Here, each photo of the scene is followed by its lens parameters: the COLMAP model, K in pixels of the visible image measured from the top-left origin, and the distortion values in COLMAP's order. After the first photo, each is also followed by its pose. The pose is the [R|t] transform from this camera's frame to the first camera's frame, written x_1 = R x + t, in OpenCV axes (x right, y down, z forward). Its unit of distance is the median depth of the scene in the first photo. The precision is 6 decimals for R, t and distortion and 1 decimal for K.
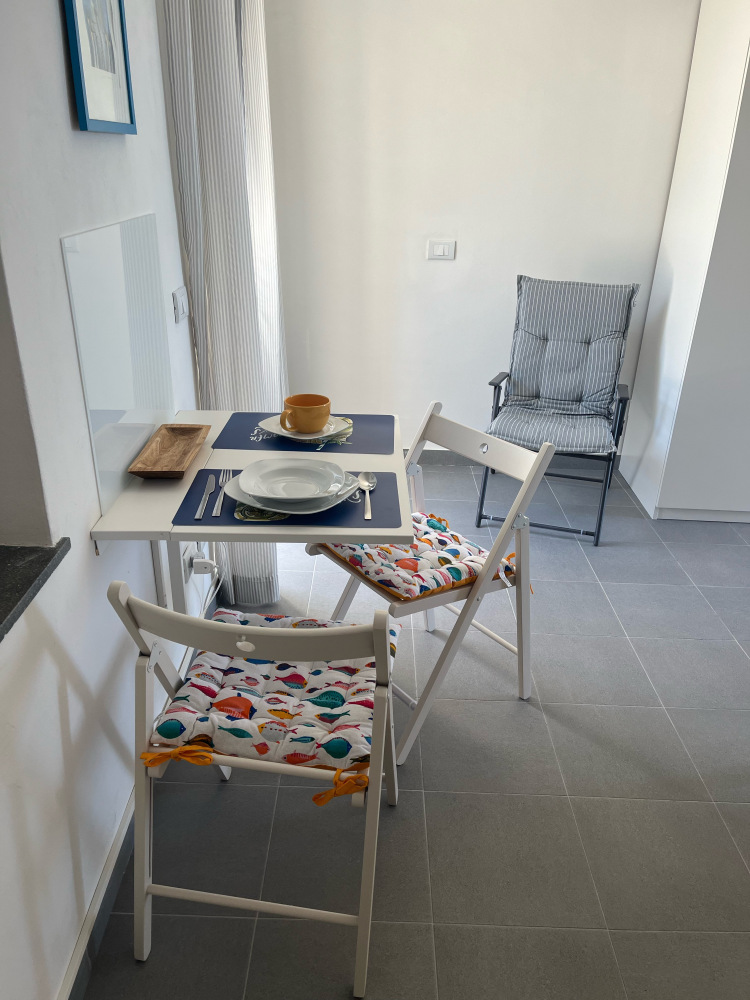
lens RADIAL K [[750.9, 0, 375.0], [0, 750.9, 500.0], [0, 0, 1]] dist [0.096061, -0.078494]
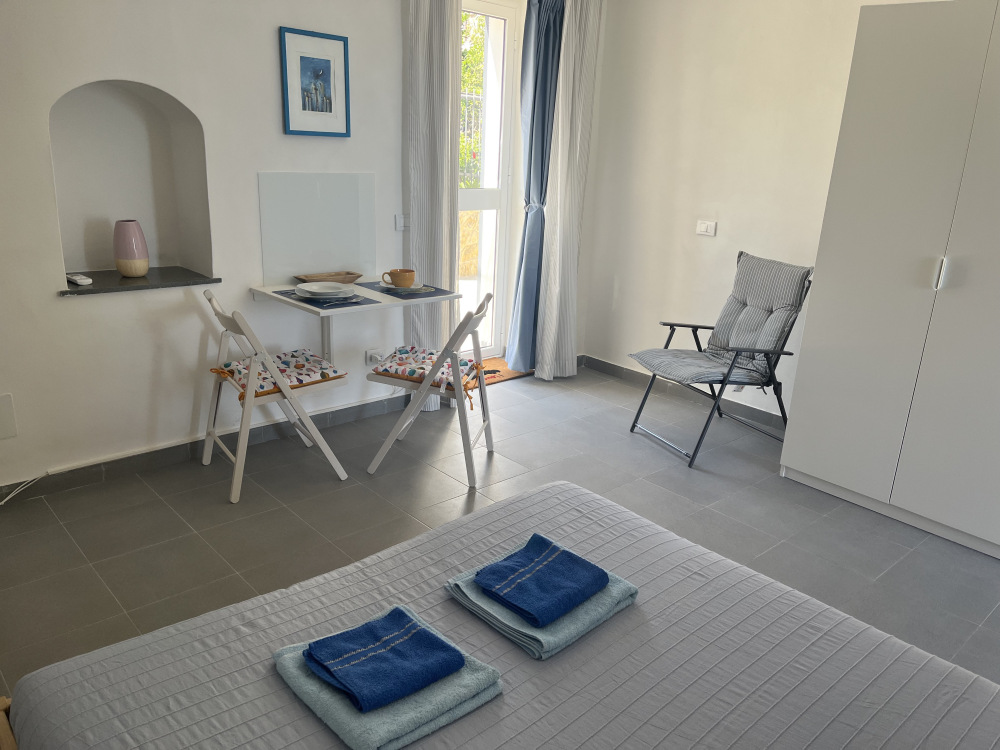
lens RADIAL K [[750.9, 0, 500.0], [0, 750.9, 375.0], [0, 0, 1]] dist [0.096061, -0.078494]
pose [[0.709653, 0.222571, -0.668472, 0.805475], [-0.319041, 0.947456, -0.023235, 0.044413], [0.628177, 0.229759, 0.743374, -0.101671]]
